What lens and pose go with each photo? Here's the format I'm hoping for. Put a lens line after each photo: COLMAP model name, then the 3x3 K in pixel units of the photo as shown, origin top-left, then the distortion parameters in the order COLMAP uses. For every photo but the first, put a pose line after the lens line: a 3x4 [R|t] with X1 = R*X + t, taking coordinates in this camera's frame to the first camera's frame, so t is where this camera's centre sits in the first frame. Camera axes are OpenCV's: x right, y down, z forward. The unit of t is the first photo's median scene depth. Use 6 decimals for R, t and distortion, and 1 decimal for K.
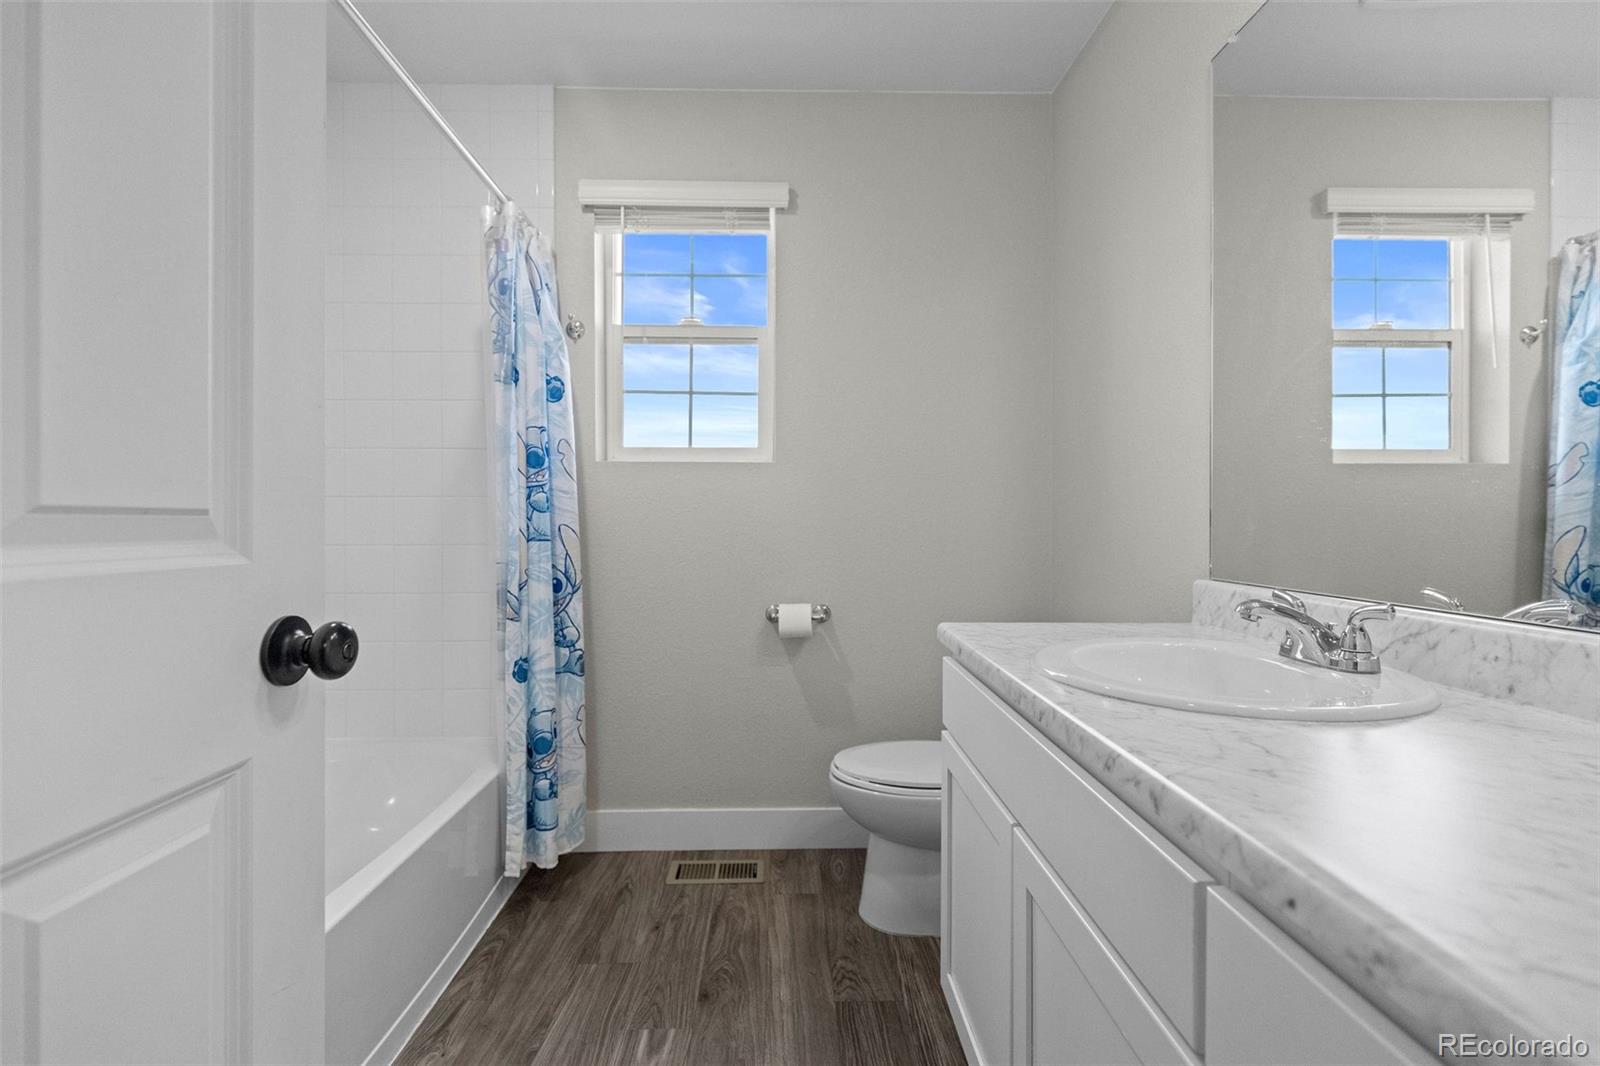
lens RADIAL K [[732.4, 0, 798.6], [0, 732.4, 512.8], [0, 0, 1]] dist [0.012332, -0.000476]
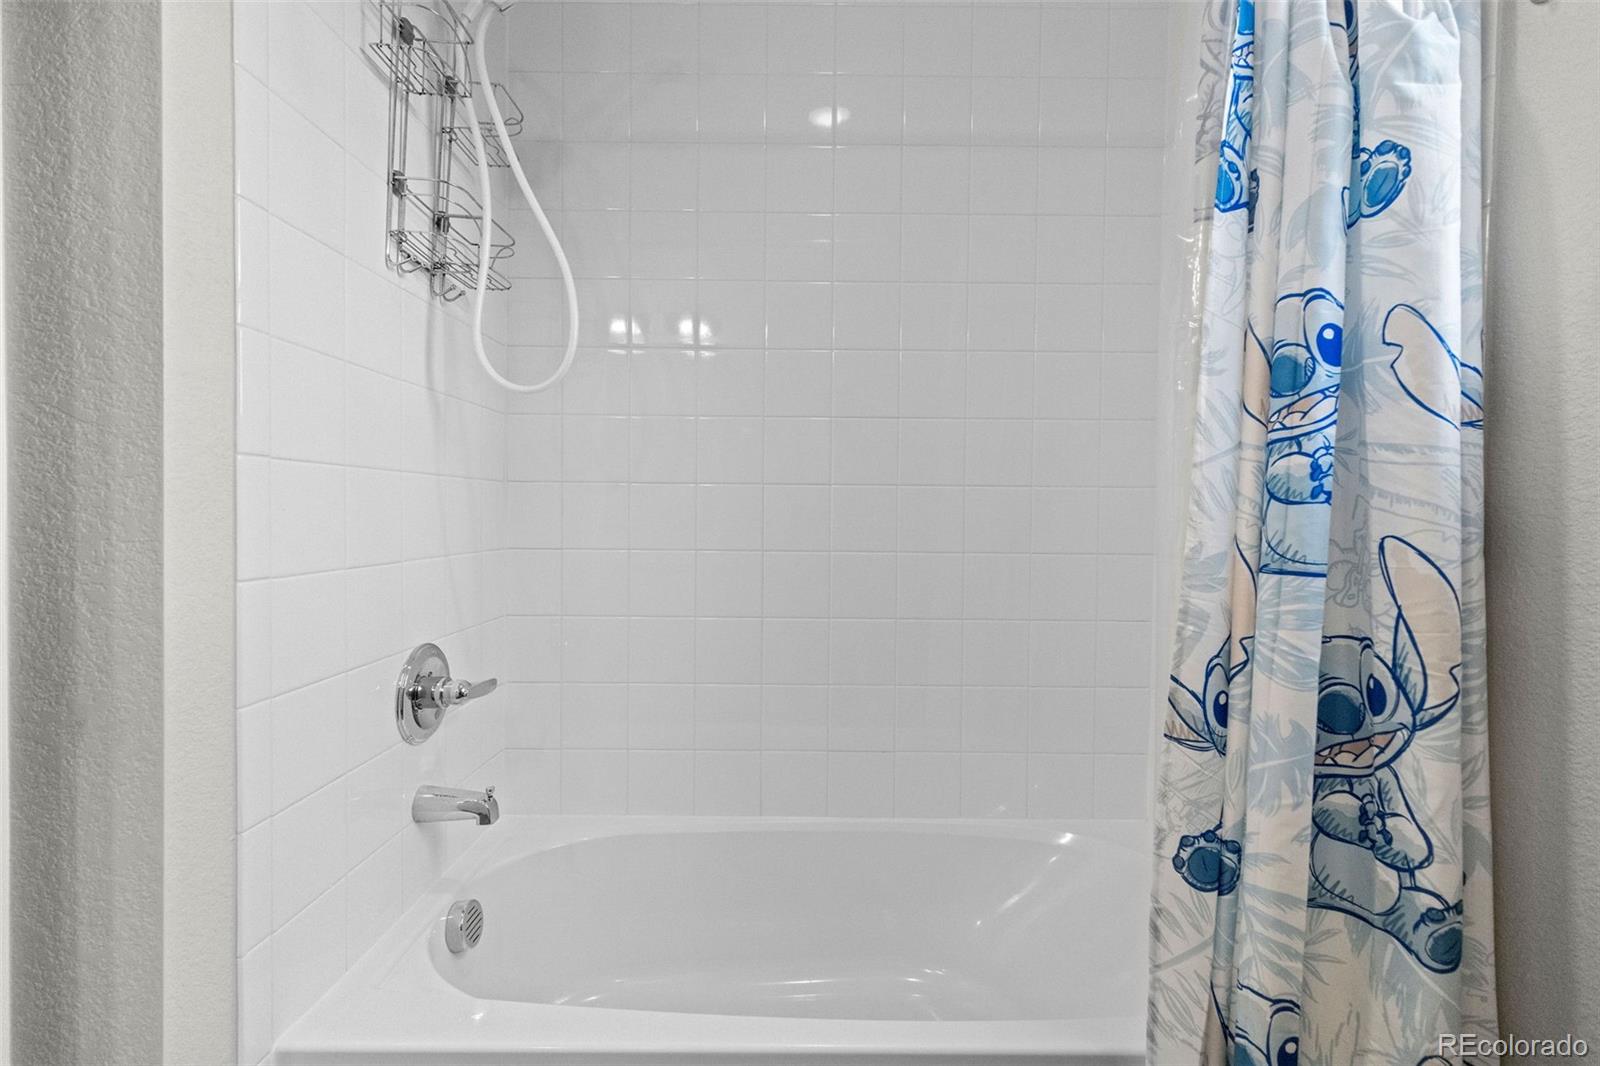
lens RADIAL K [[714.7, 0, 798.2], [0, 714.7, 518.1], [0, 0, 1]] dist [0.002430, 0.000638]
pose [[-0.015558, 0.027298, -0.999506, 0.047679], [0.007197, 0.999604, 0.027188, -0.005669], [0.999853, -0.006771, -0.015748, 0.725705]]
